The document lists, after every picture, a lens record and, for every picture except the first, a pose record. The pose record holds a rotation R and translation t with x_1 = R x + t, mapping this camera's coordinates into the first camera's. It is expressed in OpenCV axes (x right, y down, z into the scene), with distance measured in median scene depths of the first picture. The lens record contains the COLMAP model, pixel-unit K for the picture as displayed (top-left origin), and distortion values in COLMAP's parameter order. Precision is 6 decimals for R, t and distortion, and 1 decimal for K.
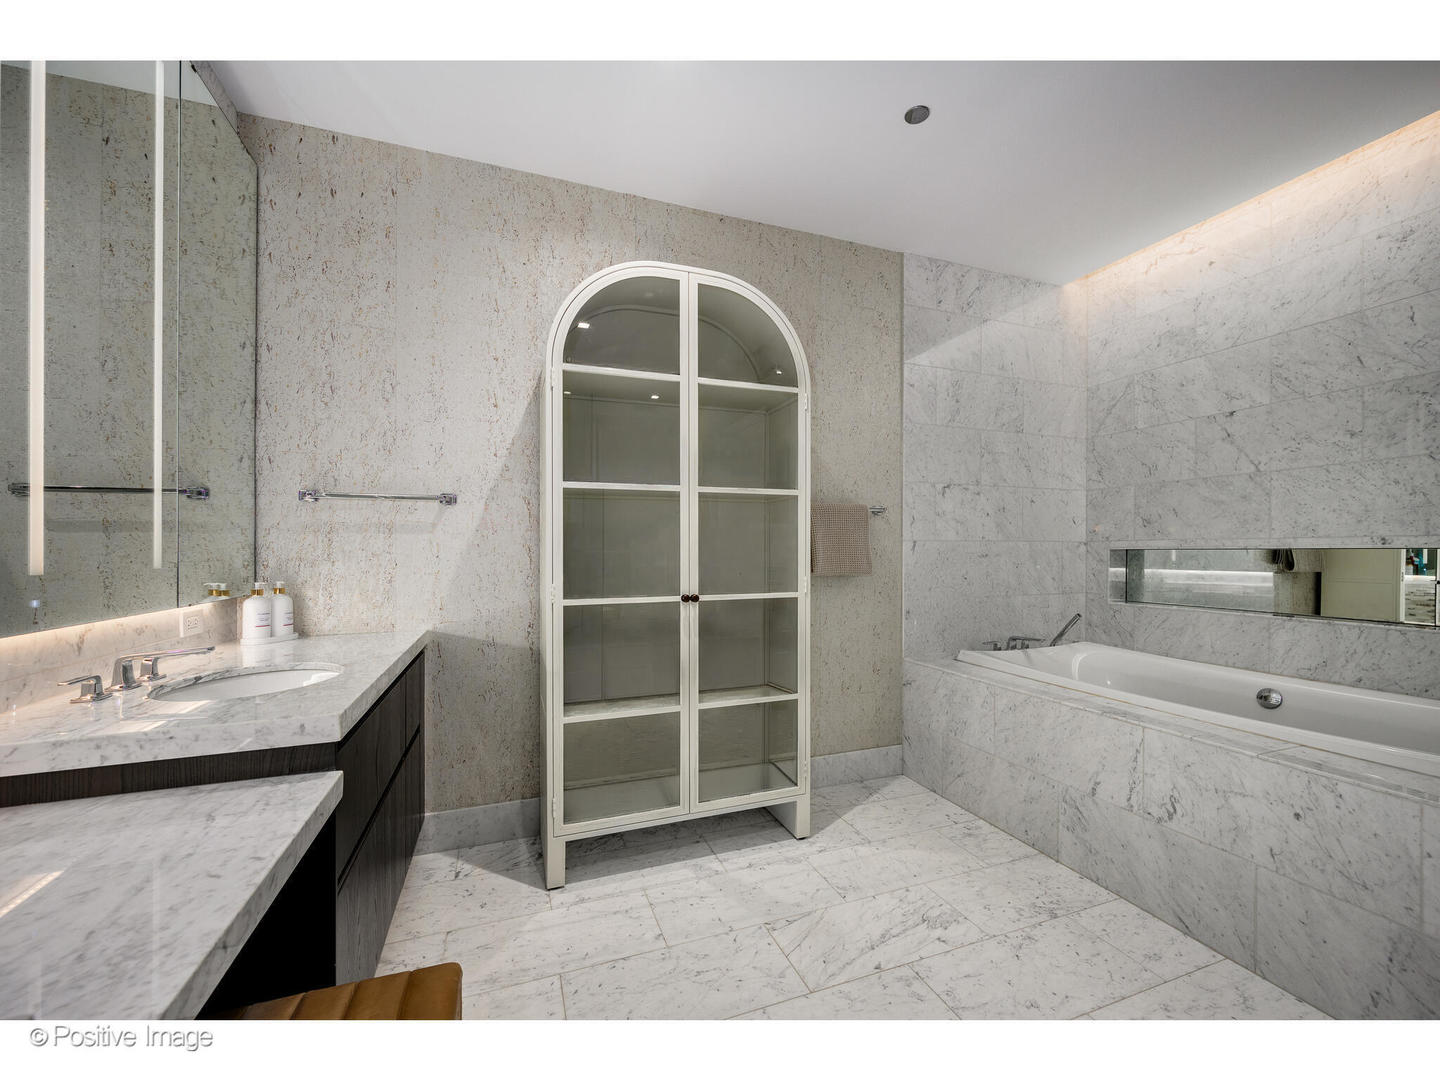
lens RADIAL K [[584.3, 0, 722.4], [0, 584.3, 549.7], [0, 0, 1]] dist [-0.008561, -0.000135]
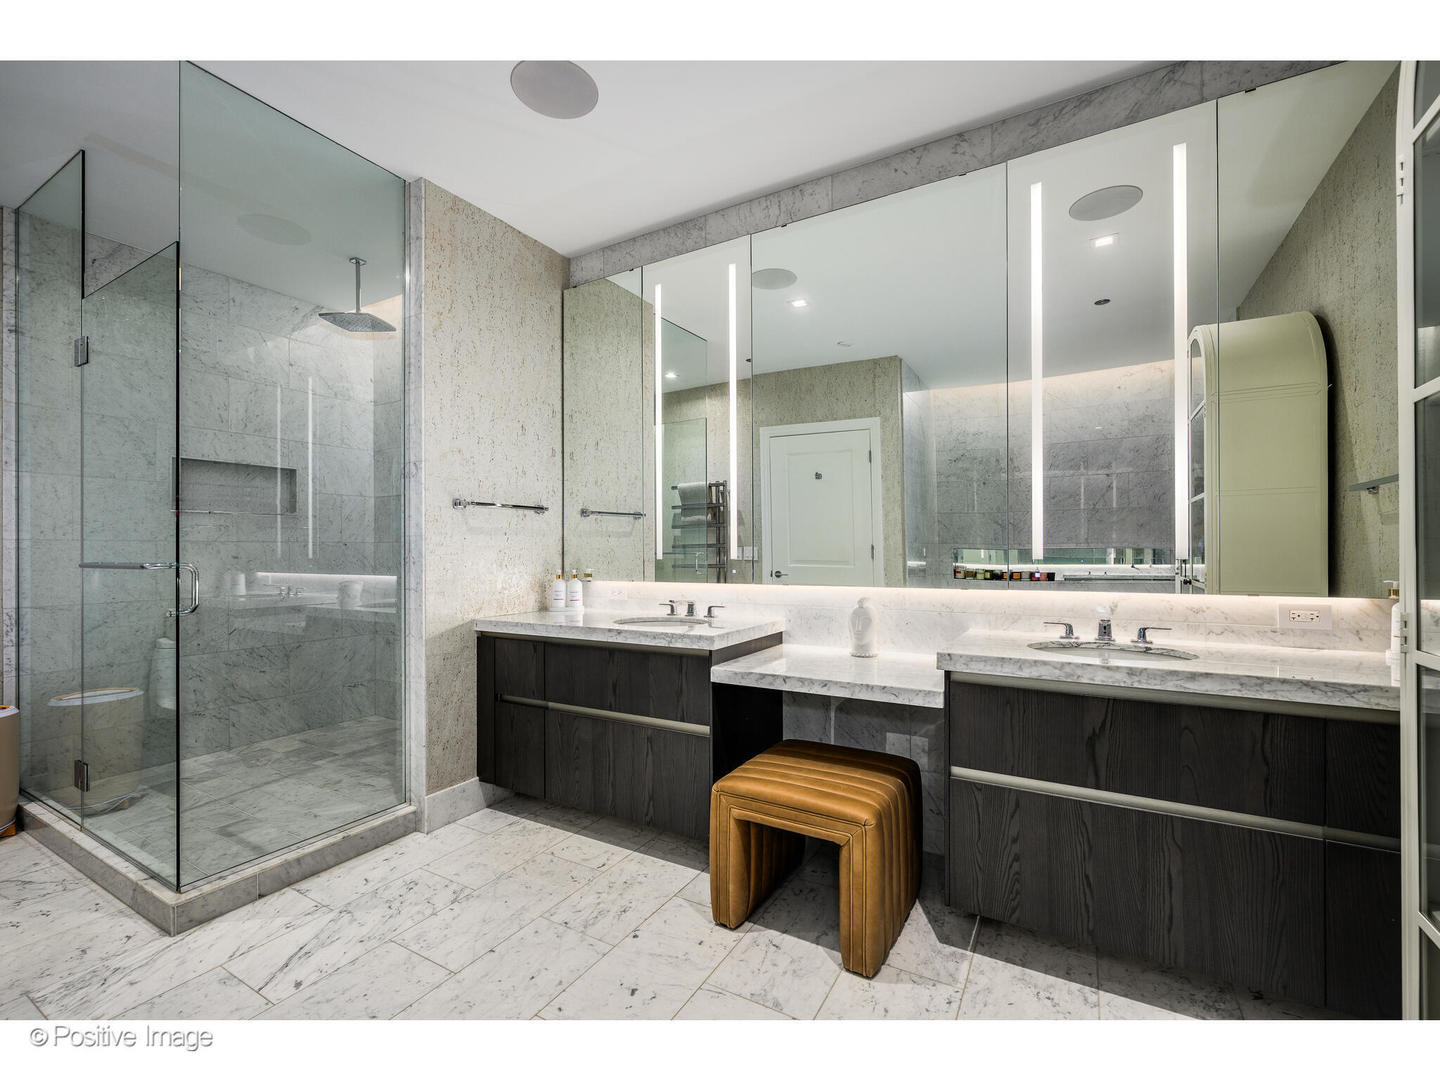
lens RADIAL K [[640.5, 0, 718.9], [0, 640.5, 550.3], [0, 0, 1]] dist [-0.003917, -0.000282]
pose [[-0.763670, -0.005973, -0.645579, 0.097854], [-0.008356, 0.999965, 0.000632, 0.016691], [0.645552, 0.005877, -0.763694, 2.800479]]
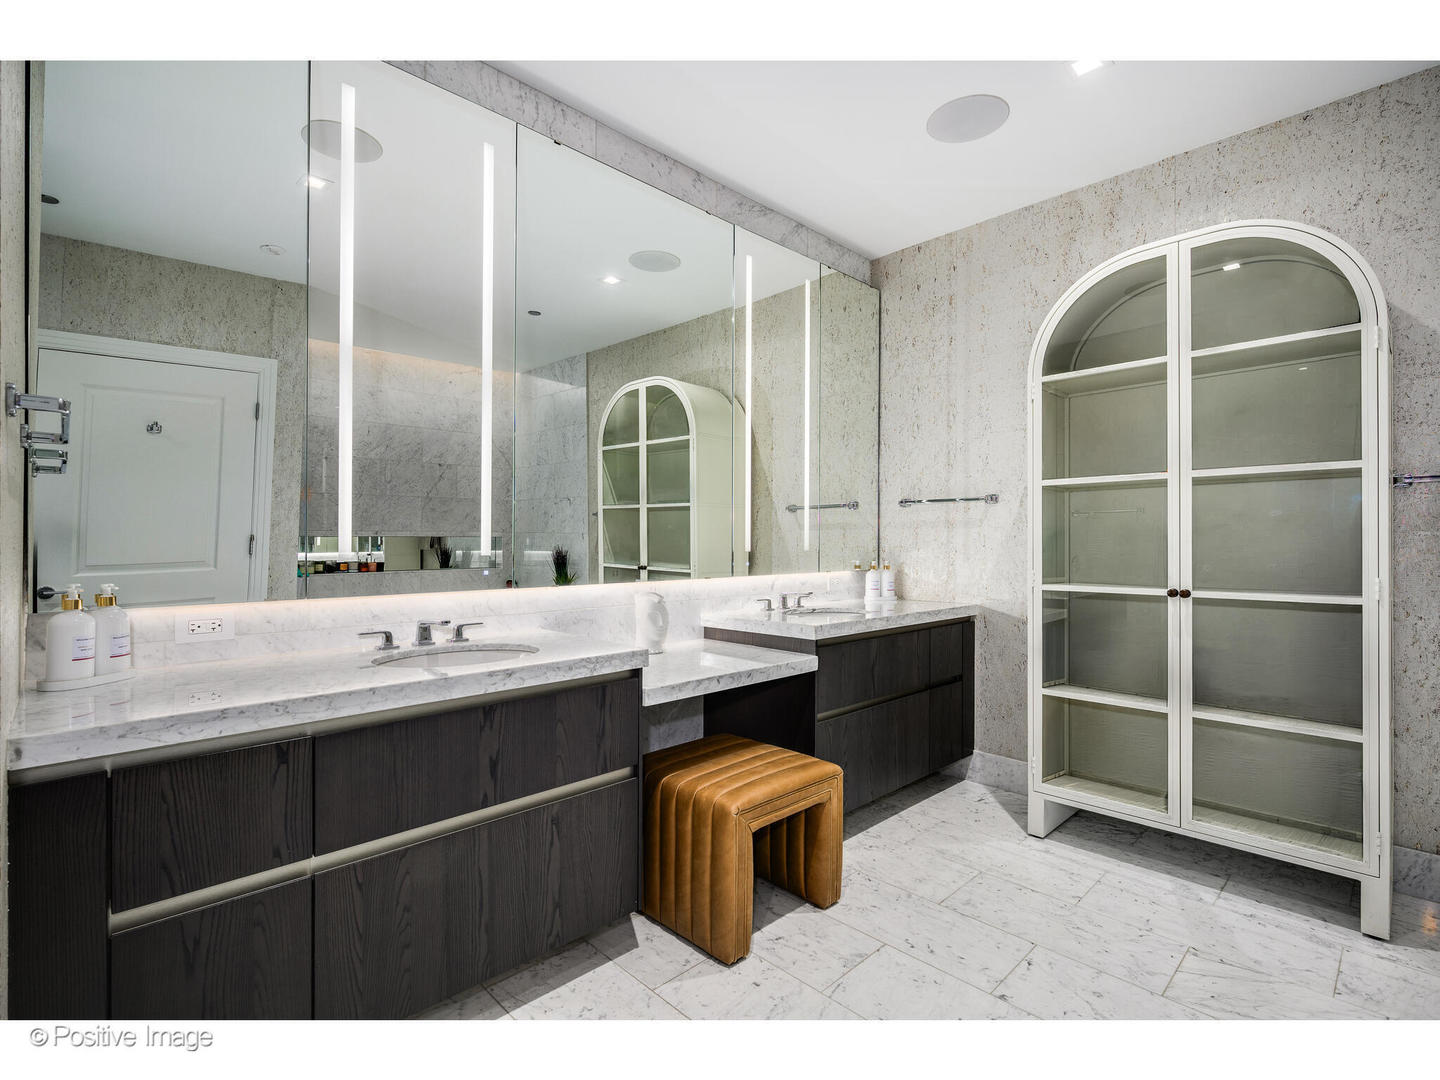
lens RADIAL K [[680.7, 0, 720.9], [0, 680.7, 532.7], [0, 0, 1]] dist [-0.010727, 0.000007]
pose [[0.397332, -0.009104, -0.917630, 0.646005], [-0.002169, 0.999939, -0.010860, 0.000584], [0.917673, 0.006305, 0.397287, -0.093072]]
